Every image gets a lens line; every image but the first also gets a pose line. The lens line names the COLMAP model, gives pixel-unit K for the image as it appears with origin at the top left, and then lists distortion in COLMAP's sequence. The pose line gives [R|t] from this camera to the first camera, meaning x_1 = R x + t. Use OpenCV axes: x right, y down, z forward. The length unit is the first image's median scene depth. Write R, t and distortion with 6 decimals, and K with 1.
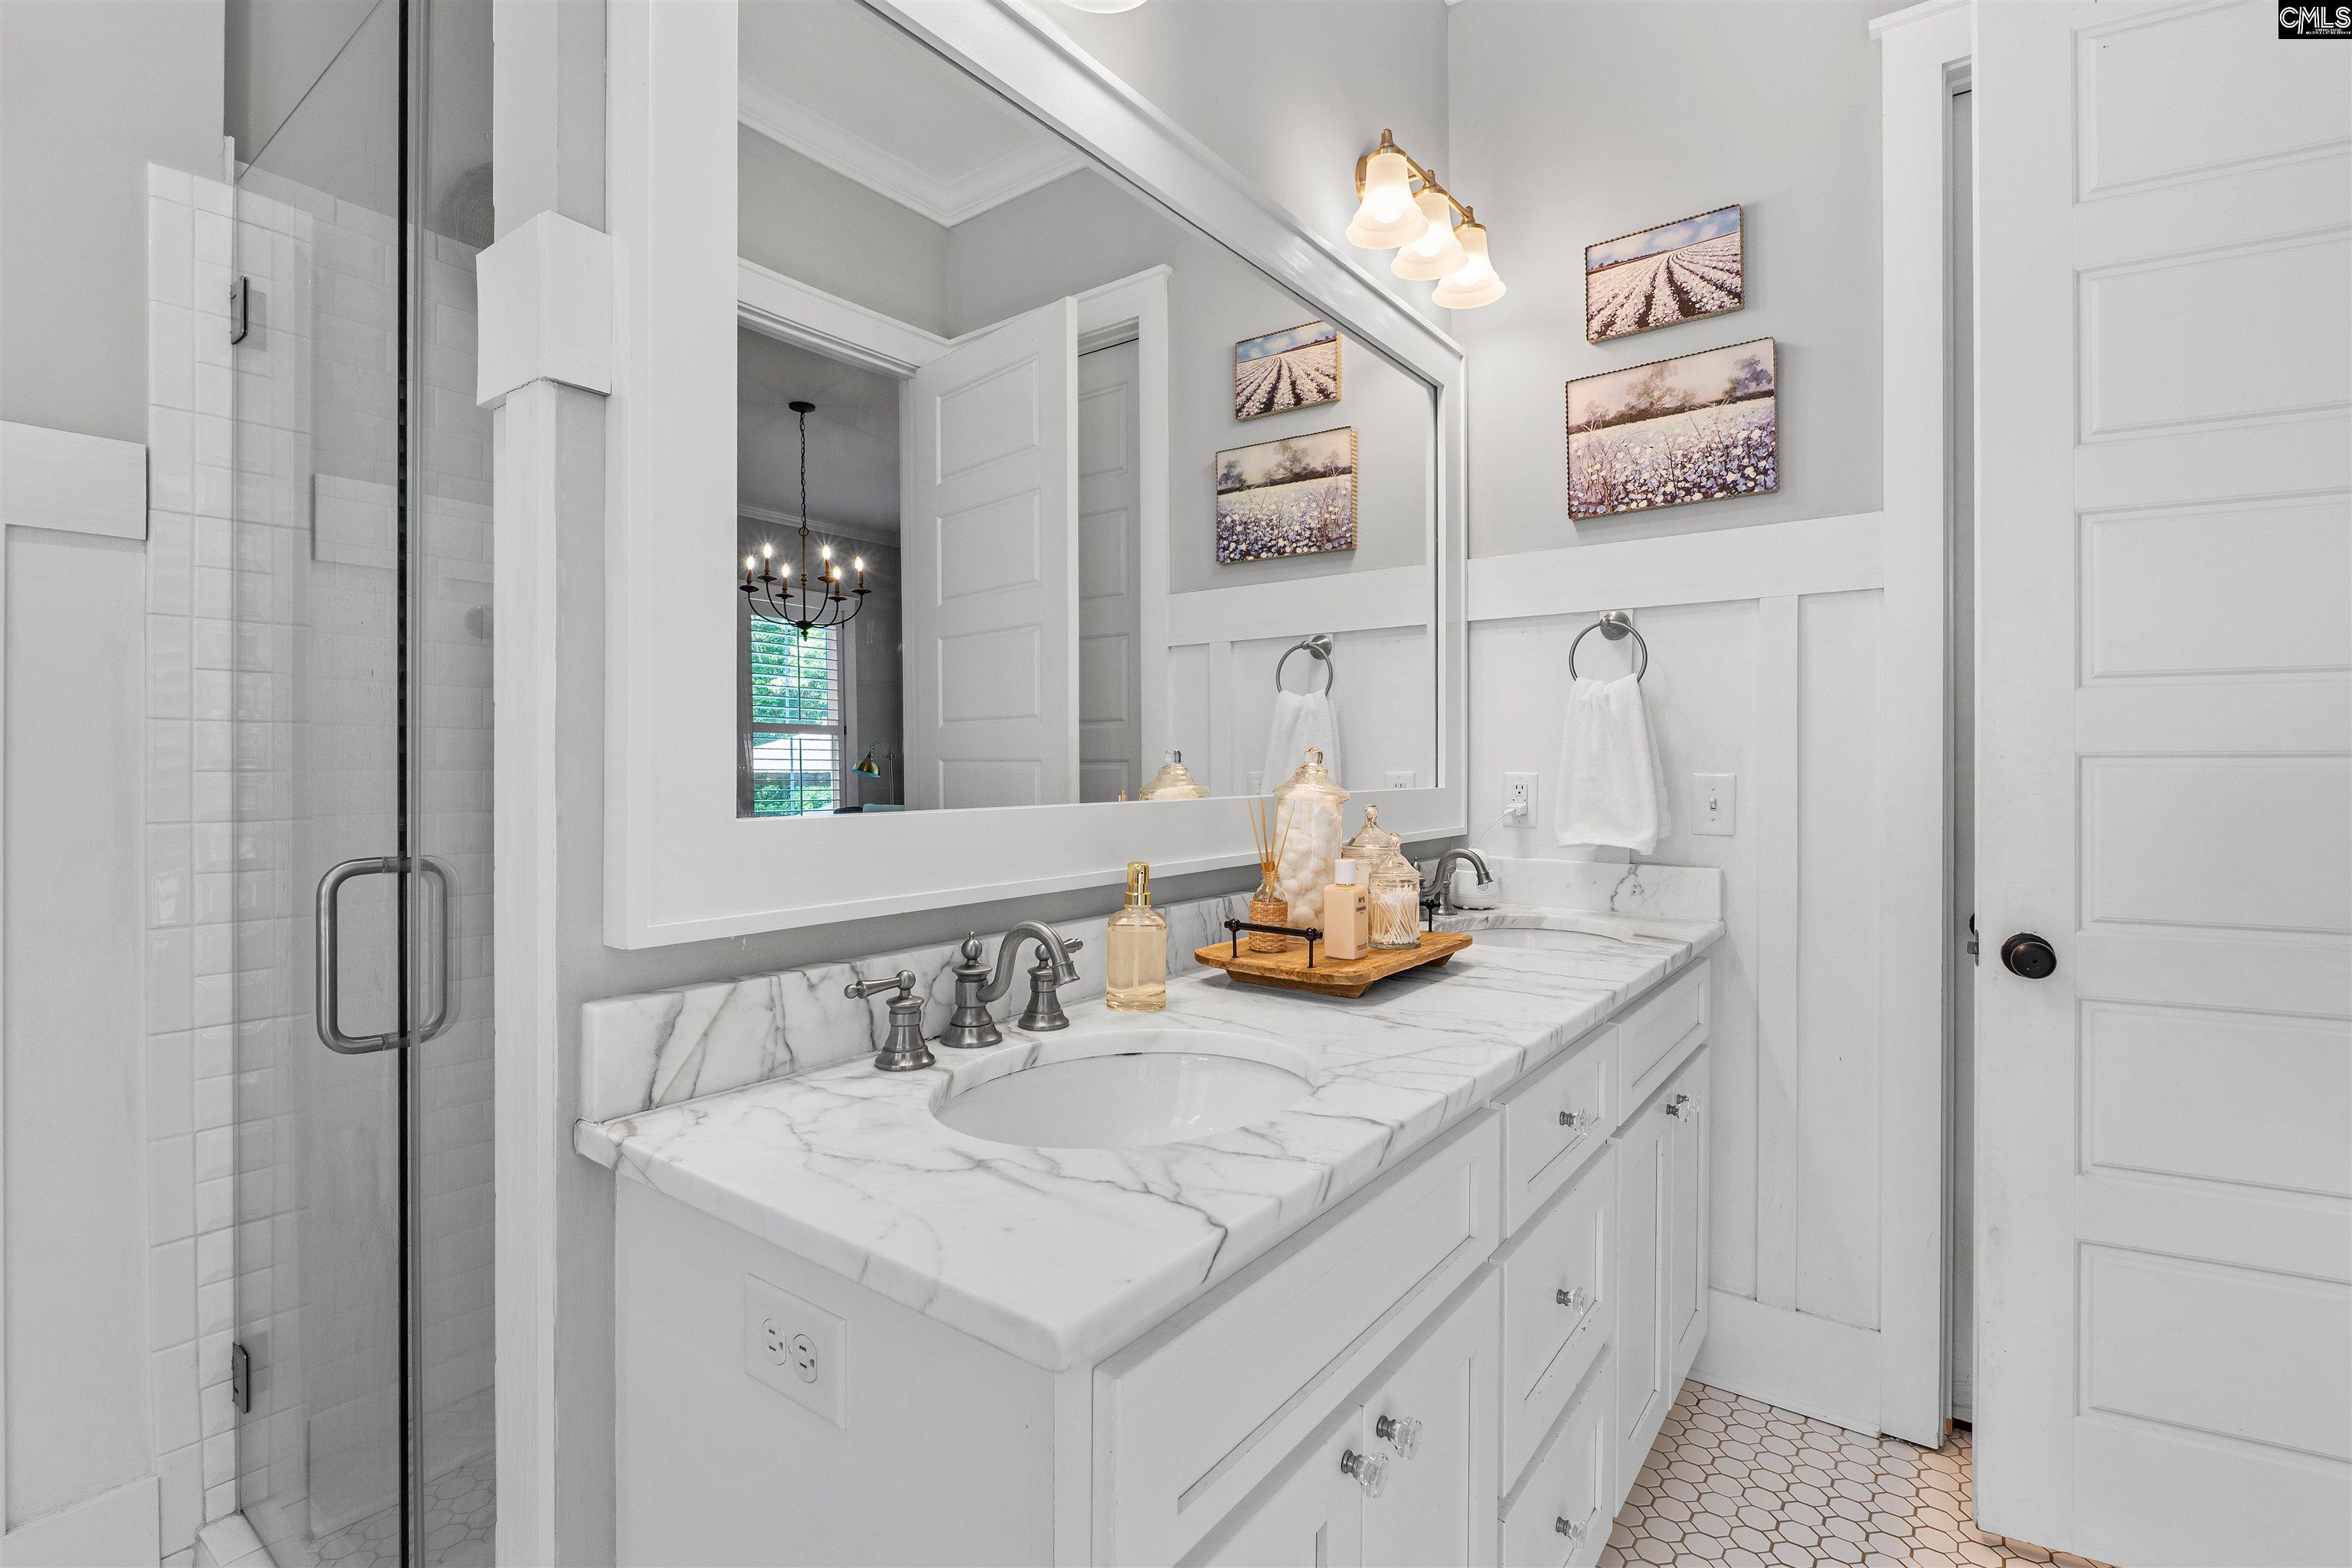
lens RADIAL K [[1082.9, 0, 1176.0], [0, 1082.9, 784.0], [0, 0, 1]] dist [-0.000524, -0.000114]
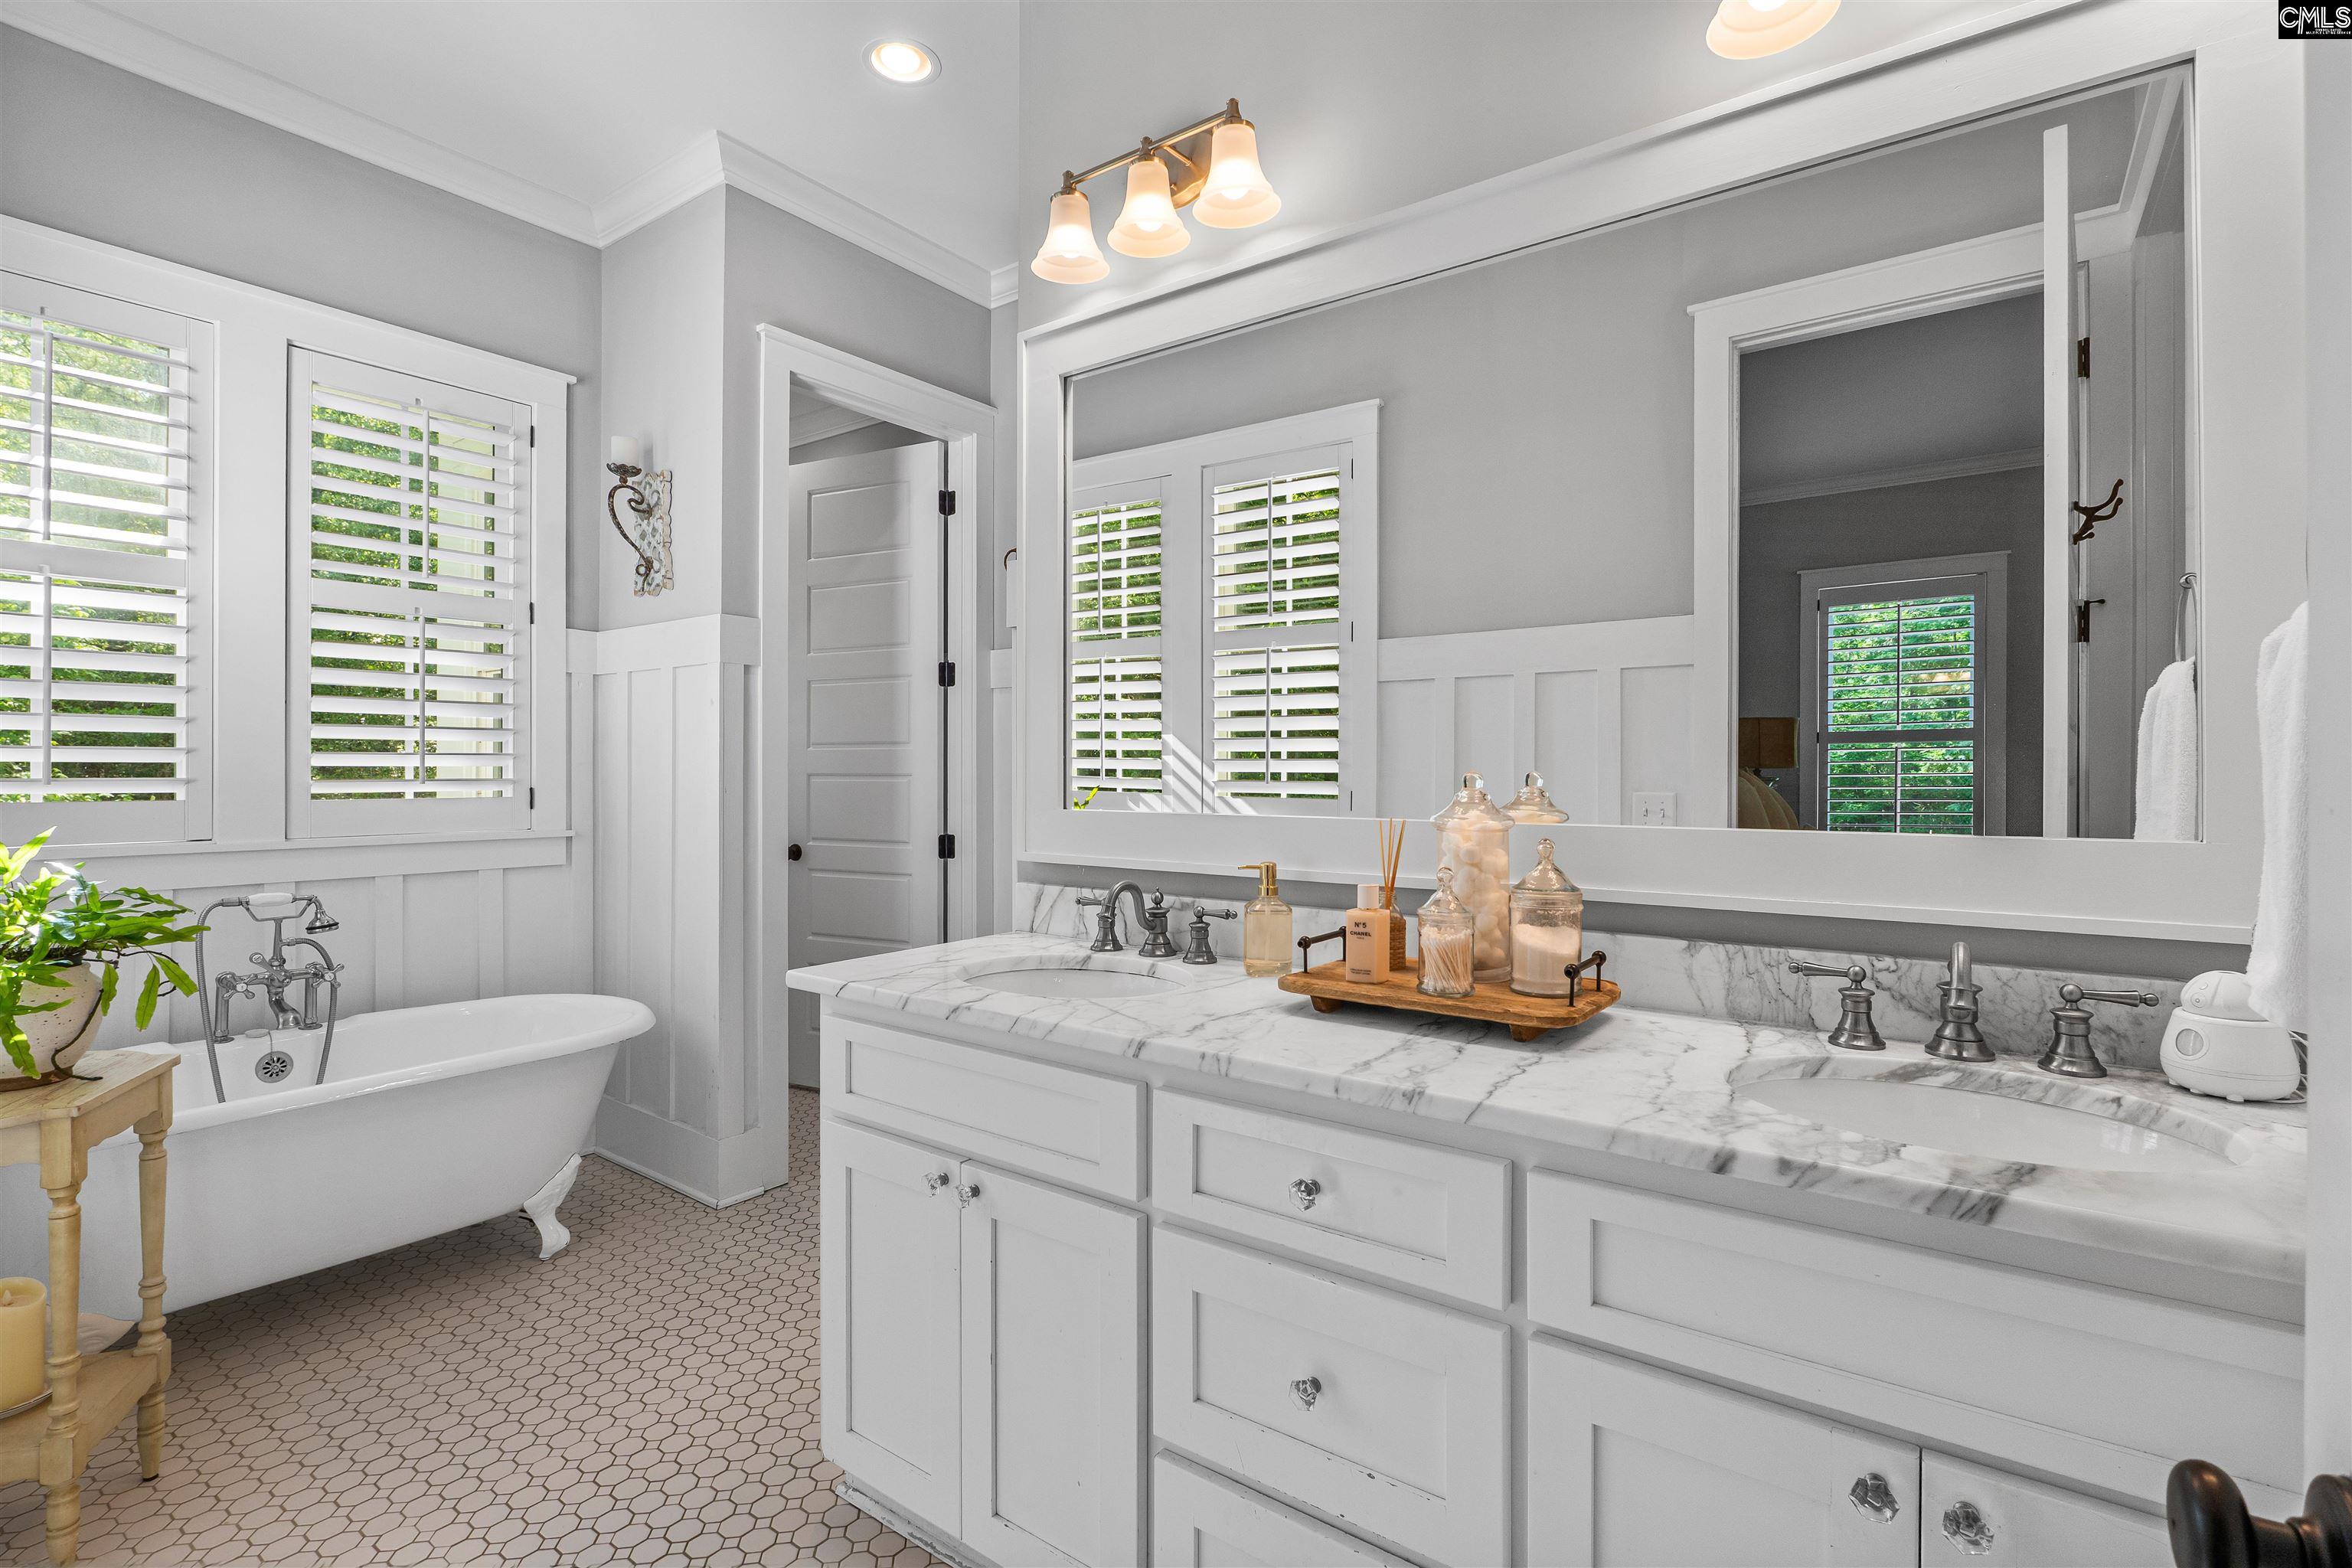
lens RADIAL K [[1082.9, 0, 1176.0], [0, 1082.9, 784.0], [0, 0, 1]] dist [-0.000524, -0.000114]
pose [[0.014425, 0.014791, -0.999787, 1.326323], [-0.011264, 0.999830, 0.014630, -0.043076], [0.999833, 0.011050, 0.014589, 0.916490]]
